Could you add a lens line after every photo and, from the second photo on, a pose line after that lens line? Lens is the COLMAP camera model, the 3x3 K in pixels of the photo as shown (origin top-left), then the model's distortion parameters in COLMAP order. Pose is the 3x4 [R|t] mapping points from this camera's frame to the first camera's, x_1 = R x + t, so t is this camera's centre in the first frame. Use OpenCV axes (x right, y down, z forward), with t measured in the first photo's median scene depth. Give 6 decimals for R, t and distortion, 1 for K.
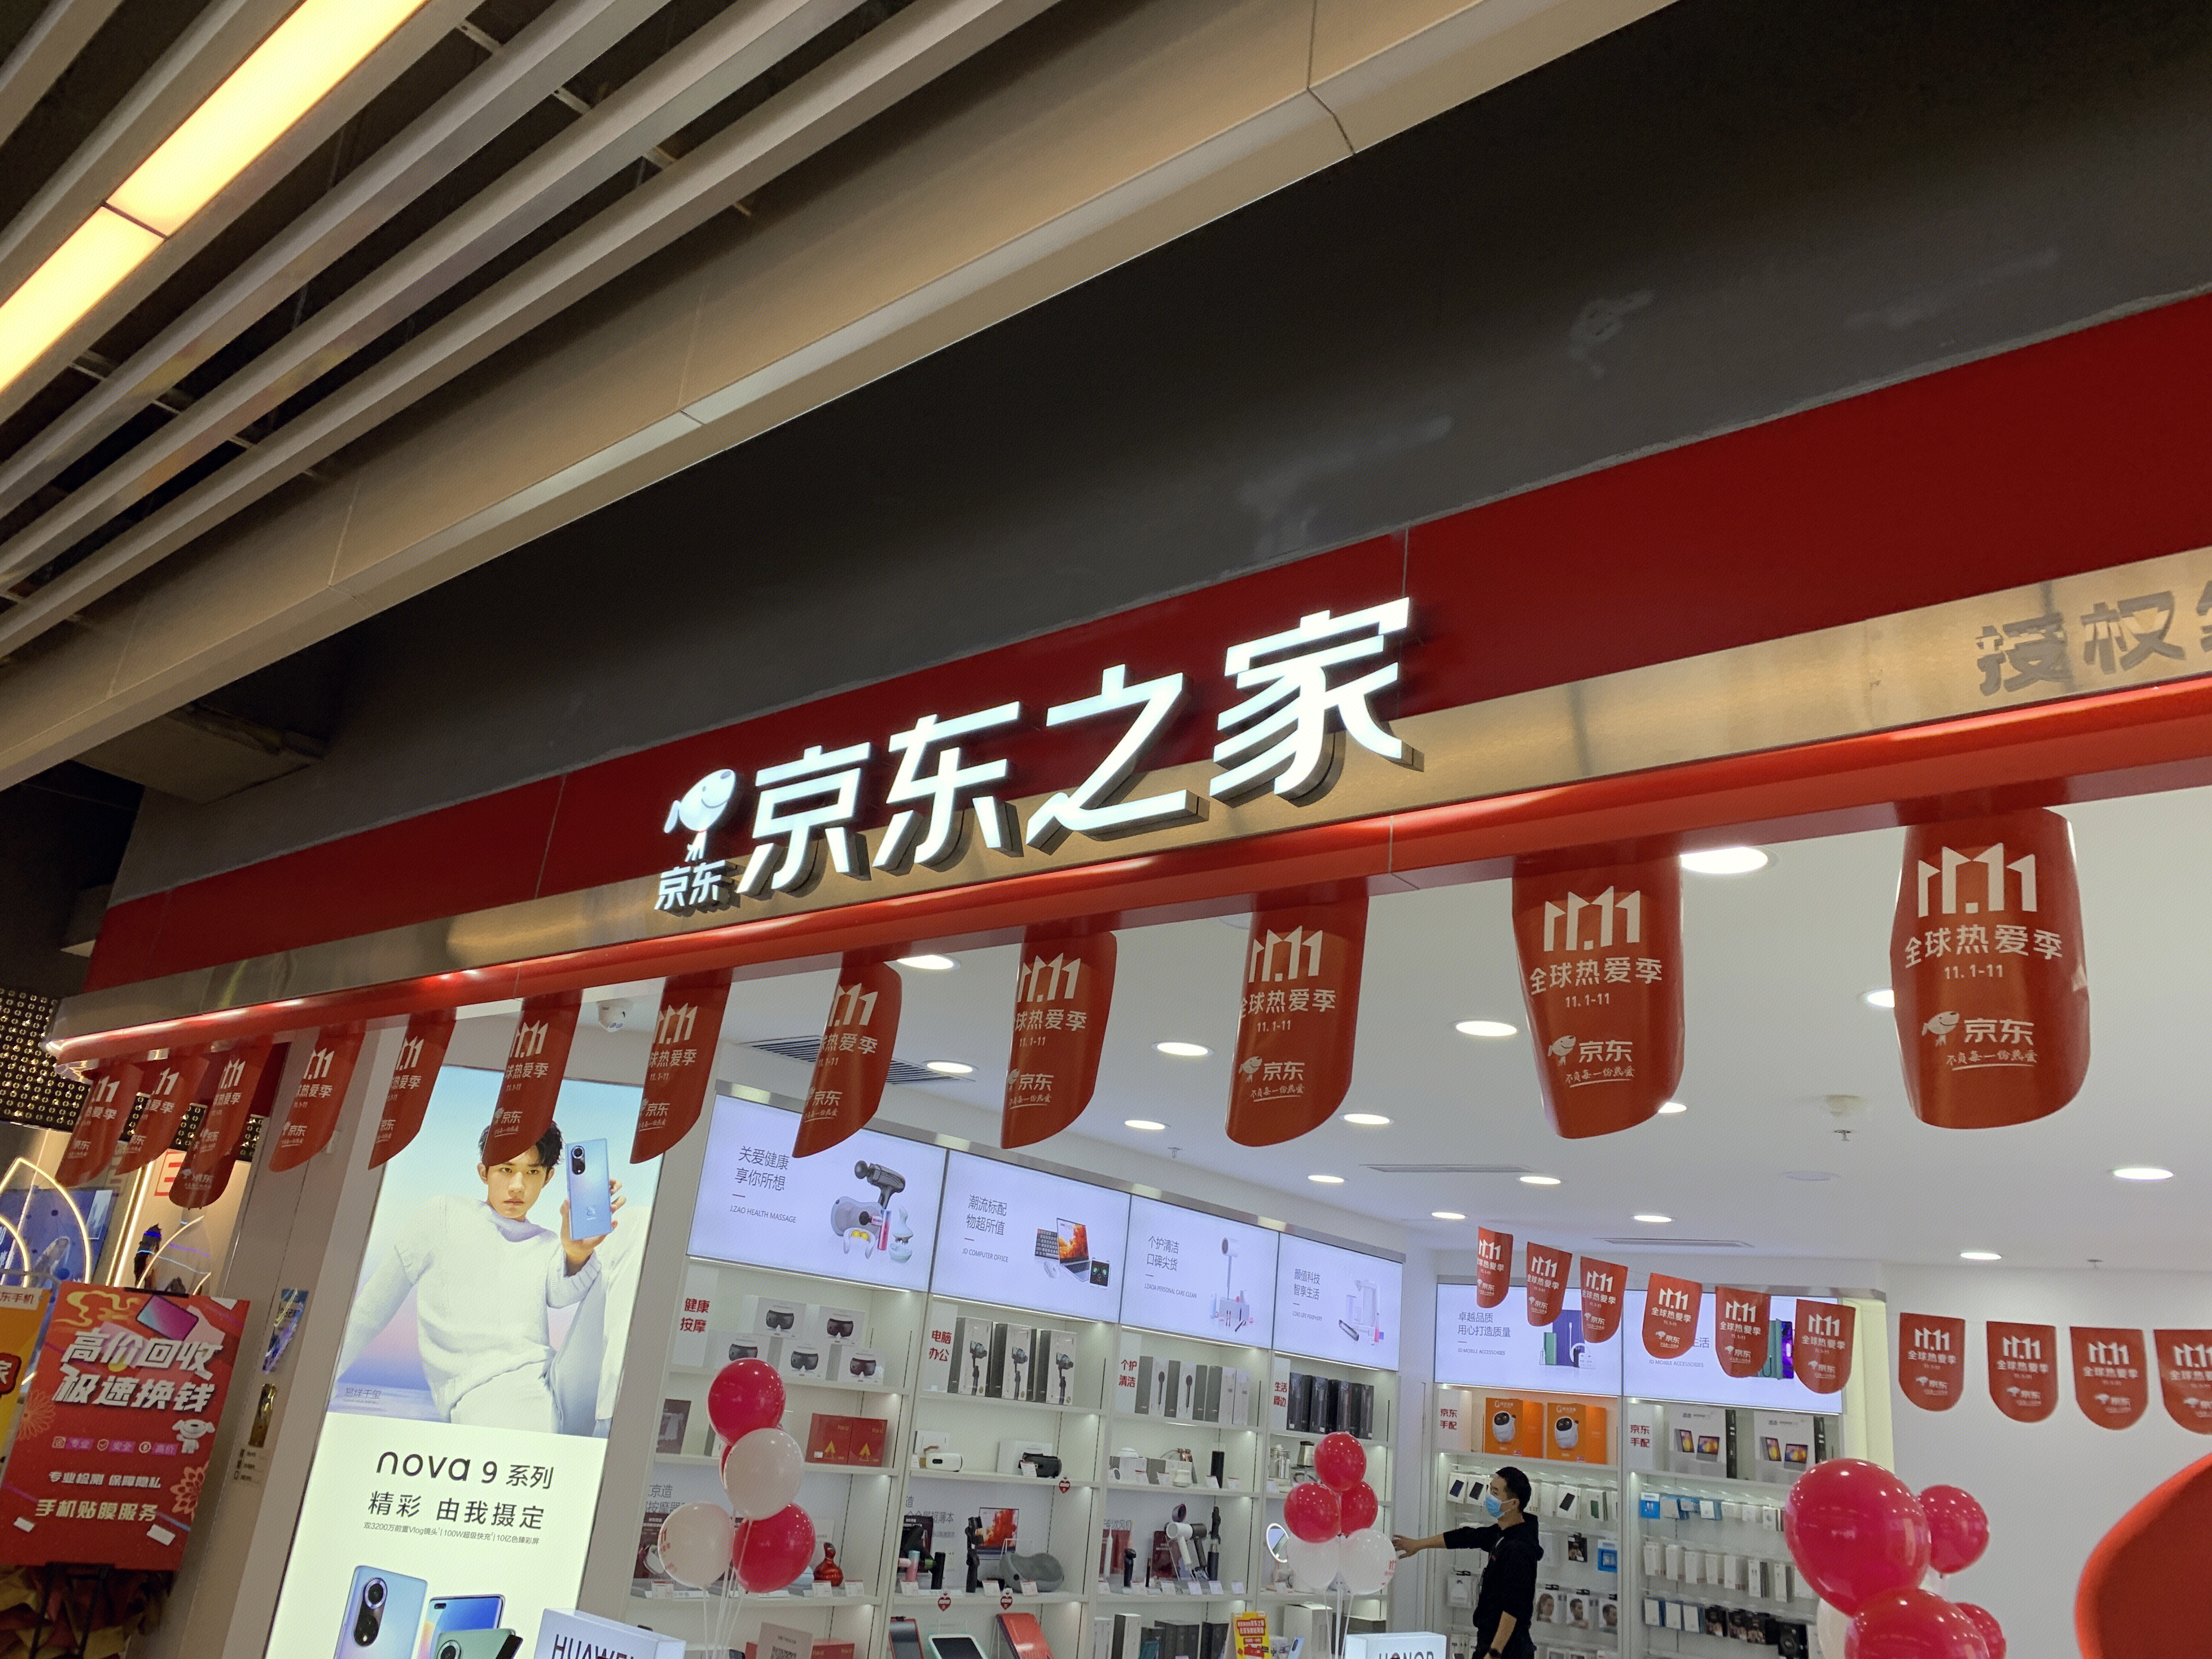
lens RADIAL K [[1938.1, 0, 1107.1], [0, 1938.1, 775.9], [0, 0, 1]] dist [-0.130451, 0.356875]
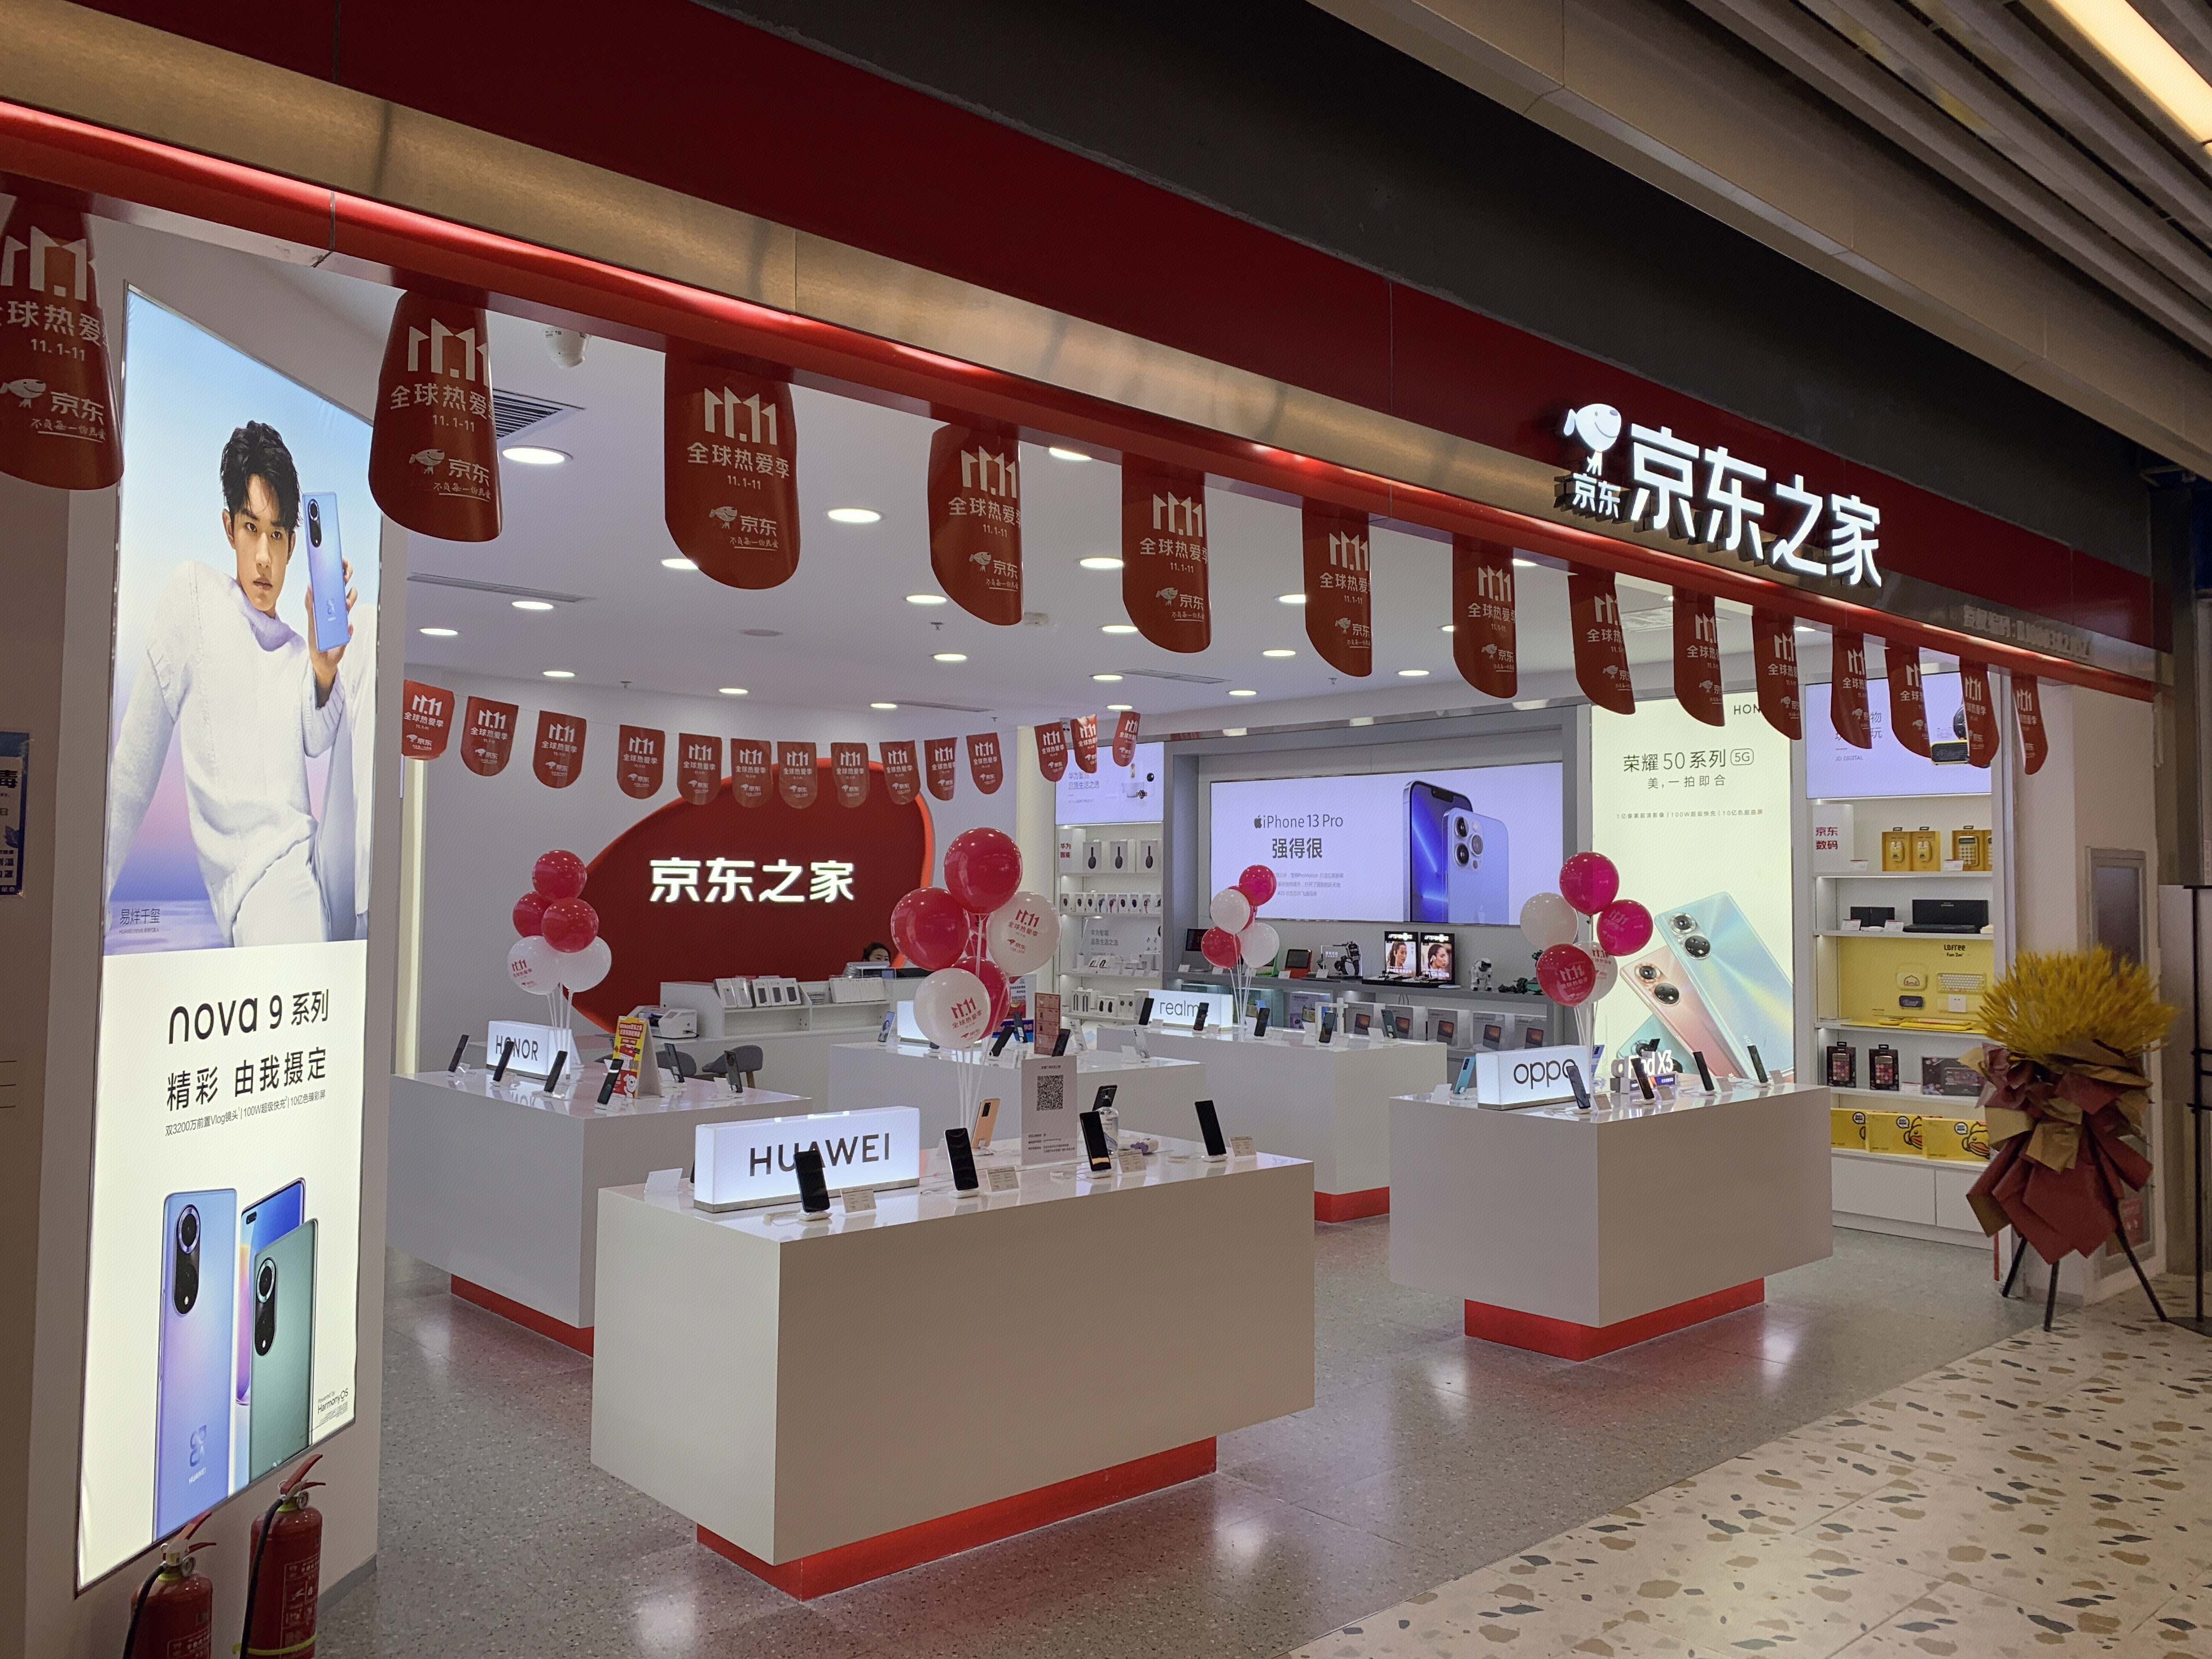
lens RADIAL K [[1675.9, 0, 1106.0], [0, 1675.9, 829.5], [0, 0, 1]] dist [0.051891, -0.006134]
pose [[0.067780, -0.062942, 0.995713, -0.841362], [-0.324938, 0.942202, 0.081678, 0.172493], [-0.943303, -0.329081, 0.043410, 0.732789]]
